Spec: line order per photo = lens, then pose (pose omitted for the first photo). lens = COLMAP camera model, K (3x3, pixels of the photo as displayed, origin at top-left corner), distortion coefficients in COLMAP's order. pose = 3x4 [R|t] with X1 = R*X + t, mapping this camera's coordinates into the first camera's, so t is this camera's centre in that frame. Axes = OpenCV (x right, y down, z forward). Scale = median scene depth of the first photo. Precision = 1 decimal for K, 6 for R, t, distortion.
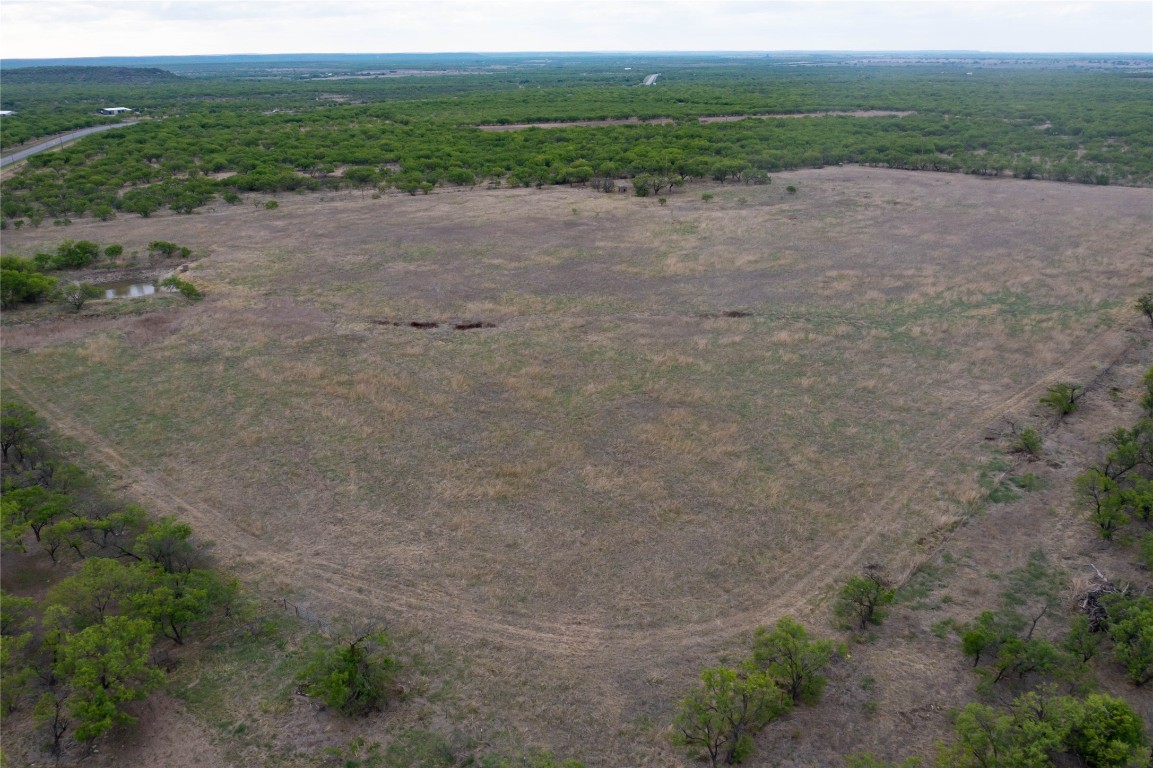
lens RADIAL K [[908.7, 0, 559.3], [0, 908.7, 386.9], [0, 0, 1]] dist [-0.014906, 0.004482]
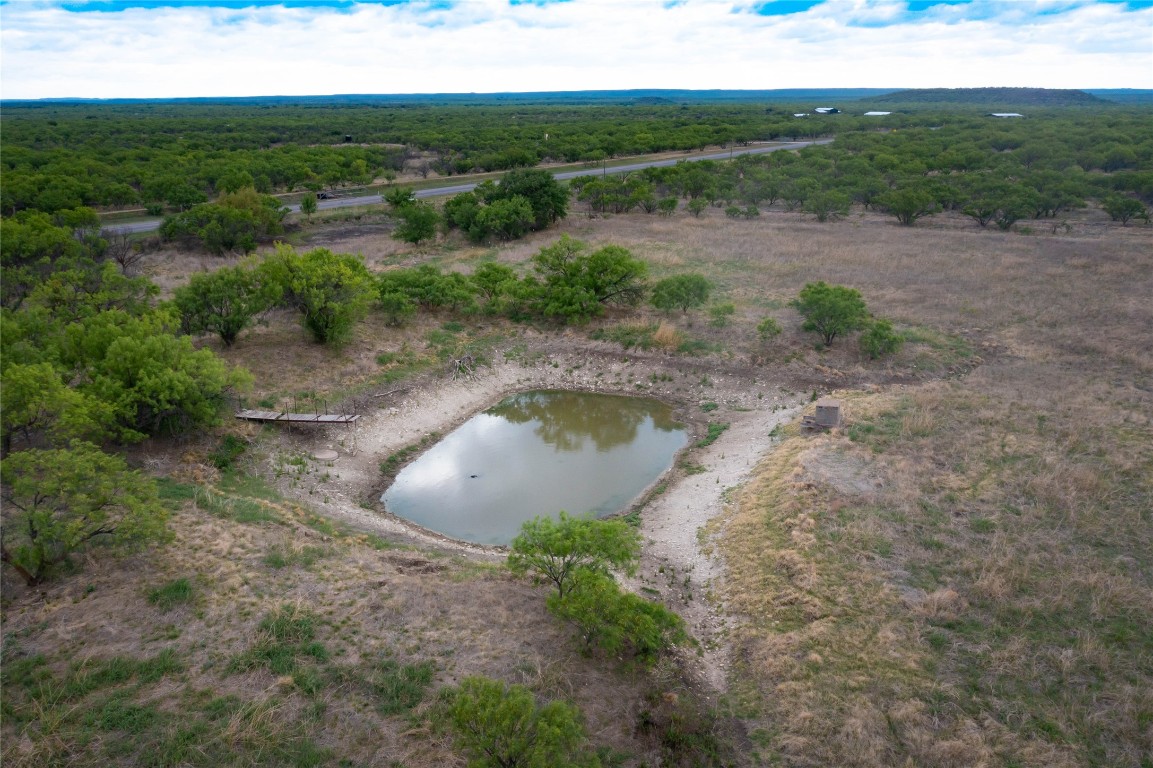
lens RADIAL K [[908.7, 0, 559.3], [0, 908.7, 386.9], [0, 0, 1]] dist [-0.014906, 0.004482]
pose [[0.622906, 0.247733, -0.742036, -0.222889], [-0.270546, 0.958224, 0.092797, -0.112403], [0.734026, 0.142951, 0.663906, 0.625255]]
